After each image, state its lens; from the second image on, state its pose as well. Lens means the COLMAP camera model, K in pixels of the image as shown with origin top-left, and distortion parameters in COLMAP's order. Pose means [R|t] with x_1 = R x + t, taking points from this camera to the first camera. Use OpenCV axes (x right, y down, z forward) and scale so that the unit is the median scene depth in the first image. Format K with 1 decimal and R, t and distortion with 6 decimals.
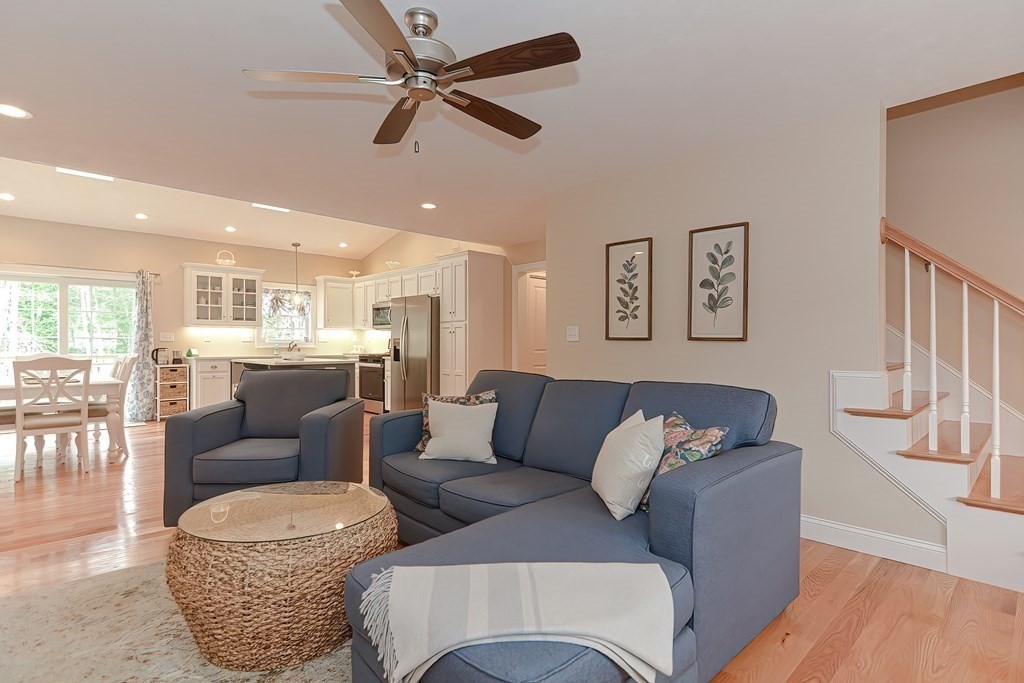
lens RADIAL K [[506.5, 0, 518.1], [0, 506.5, 342.7], [0, 0, 1]] dist [0.025480, -0.009625]
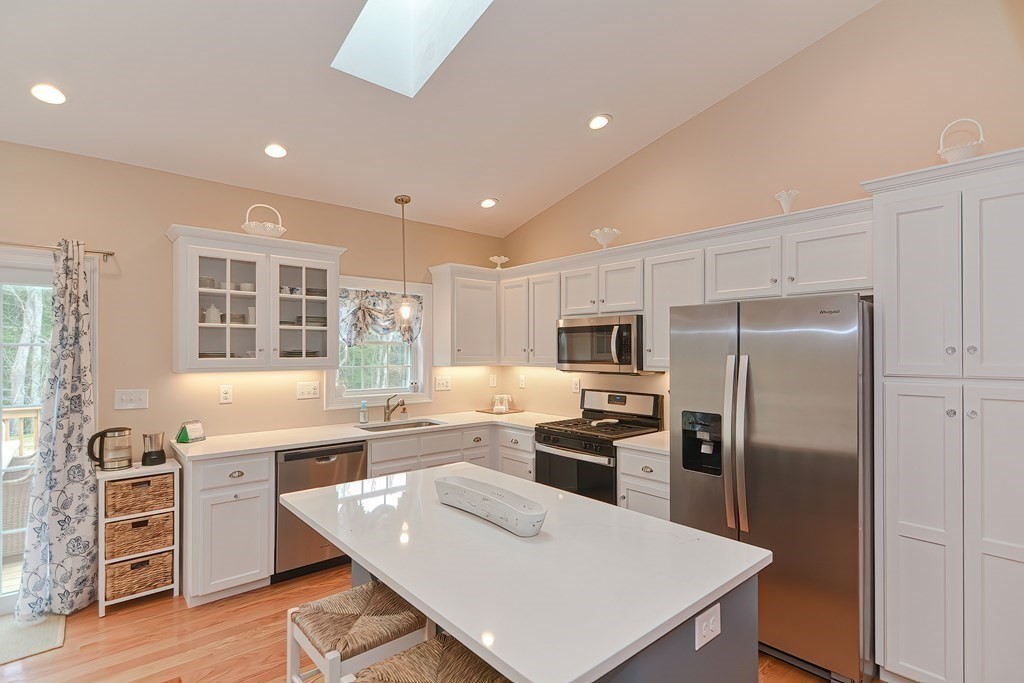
lens RADIAL K [[489.9, 0, 515.7], [0, 489.9, 349.6], [0, 0, 1]] dist [0.021144, -0.008184]
pose [[0.998697, -0.001010, -0.051031, -0.349880], [0.000872, 0.999996, -0.002718, -0.052930], [0.051034, 0.002670, 0.998693, 0.613671]]
